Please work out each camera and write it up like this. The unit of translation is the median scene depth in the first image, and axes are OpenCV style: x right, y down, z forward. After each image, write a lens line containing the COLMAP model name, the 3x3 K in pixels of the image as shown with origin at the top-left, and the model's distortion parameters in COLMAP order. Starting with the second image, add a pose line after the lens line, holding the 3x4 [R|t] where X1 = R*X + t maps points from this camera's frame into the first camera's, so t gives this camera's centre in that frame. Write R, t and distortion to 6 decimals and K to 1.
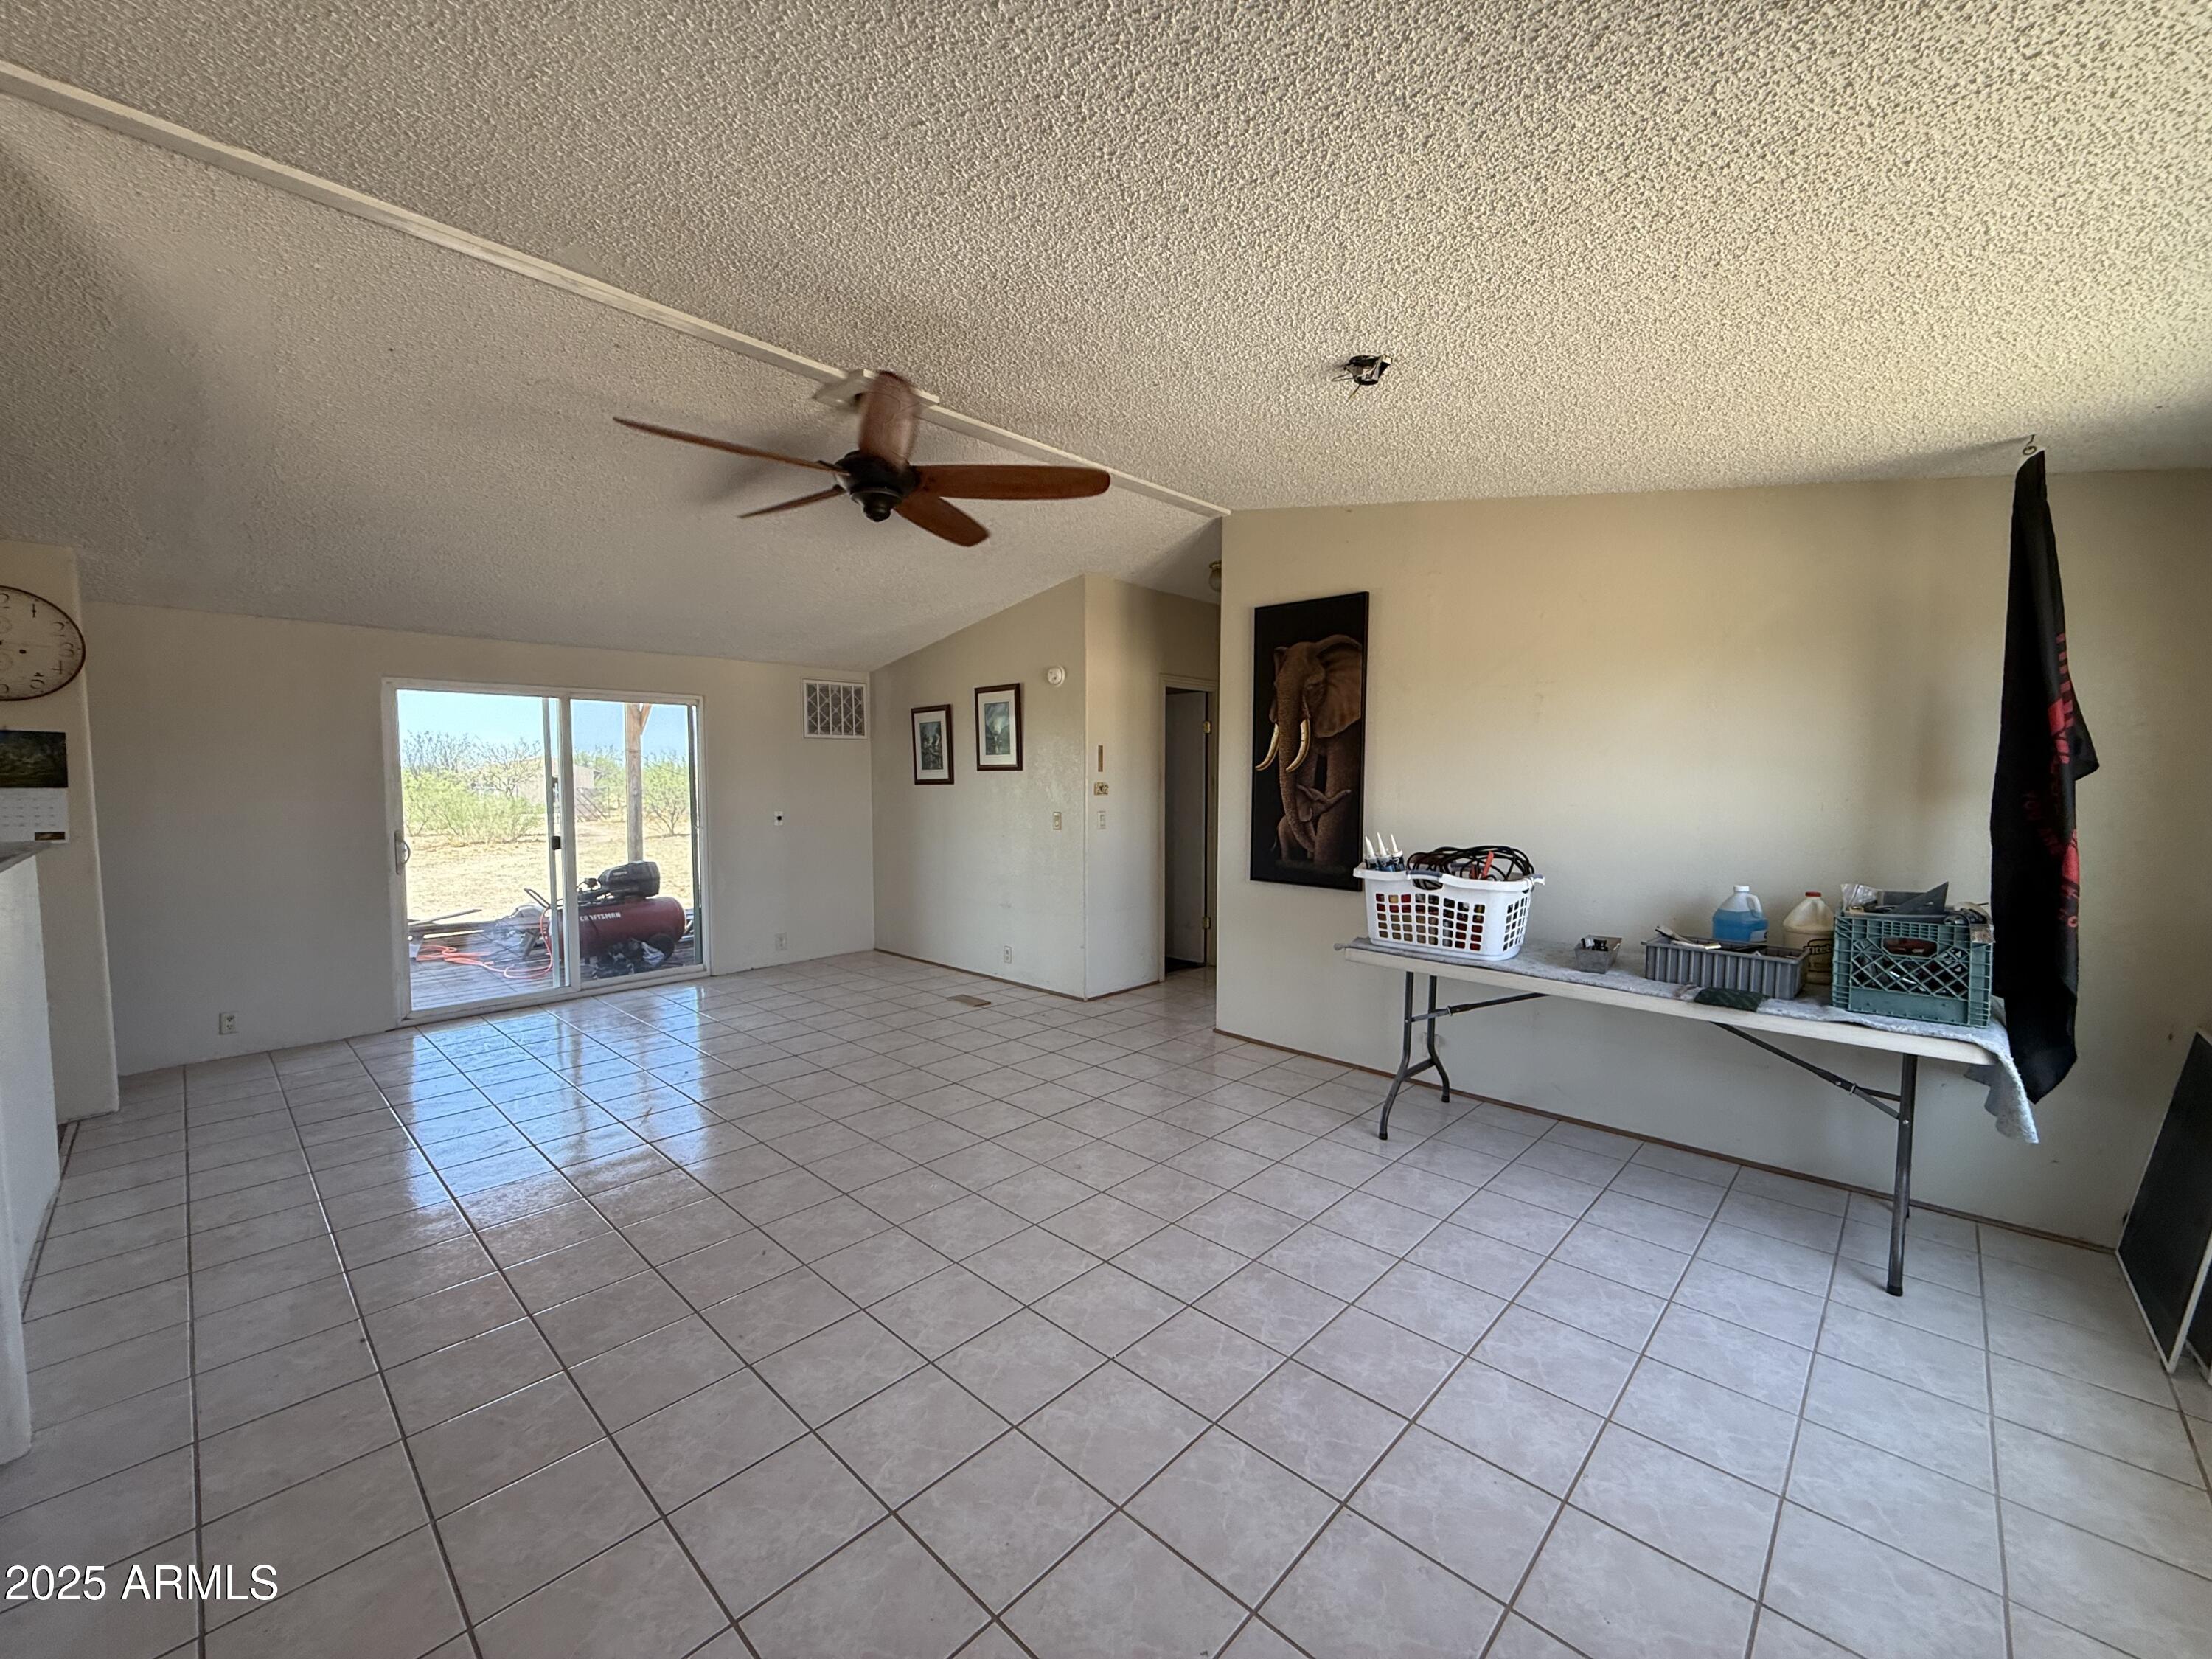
lens RADIAL K [[879.6, 0, 1106.0], [0, 879.6, 829.5], [0, 0, 1]] dist [-0.000578, -0.000173]
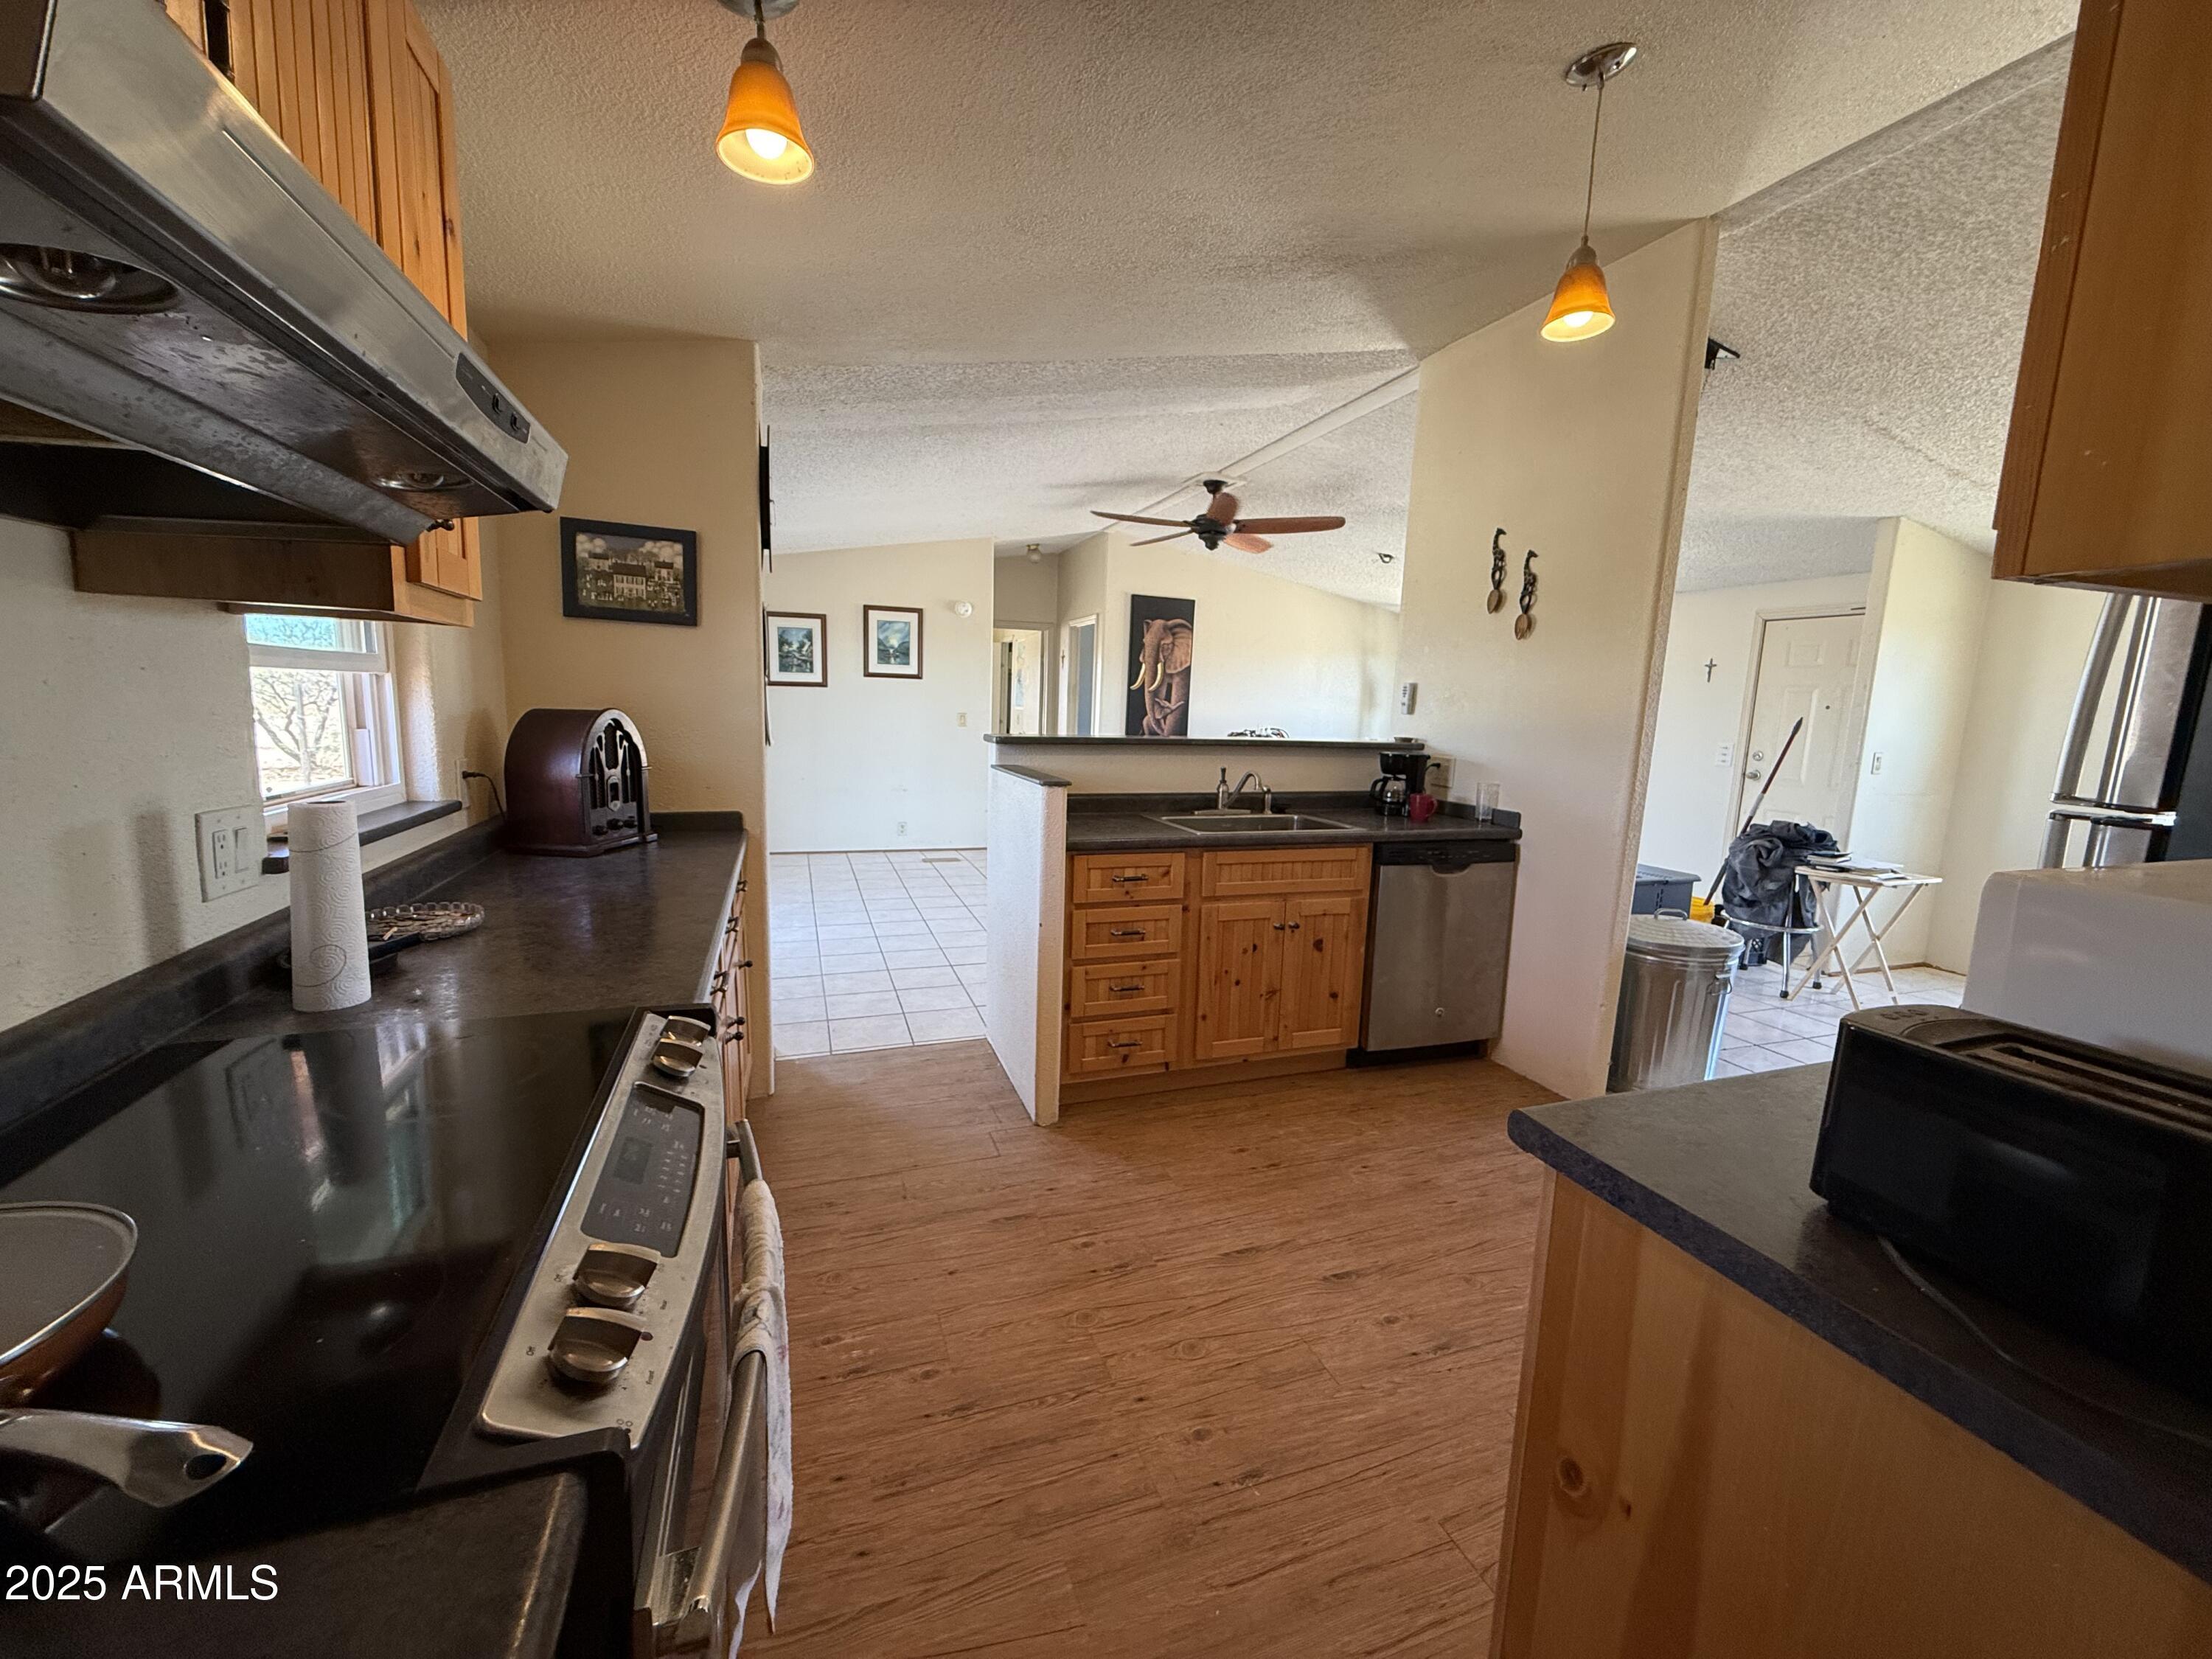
lens RADIAL K [[879.6, 0, 1106.0], [0, 879.6, 829.5], [0, 0, 1]] dist [-0.000578, -0.000173]
pose [[0.452903, -0.116280, 0.883945, -1.163812], [0.015700, 0.992345, 0.122496, -0.004037], [-0.891422, -0.041601, 0.451261, 0.196609]]
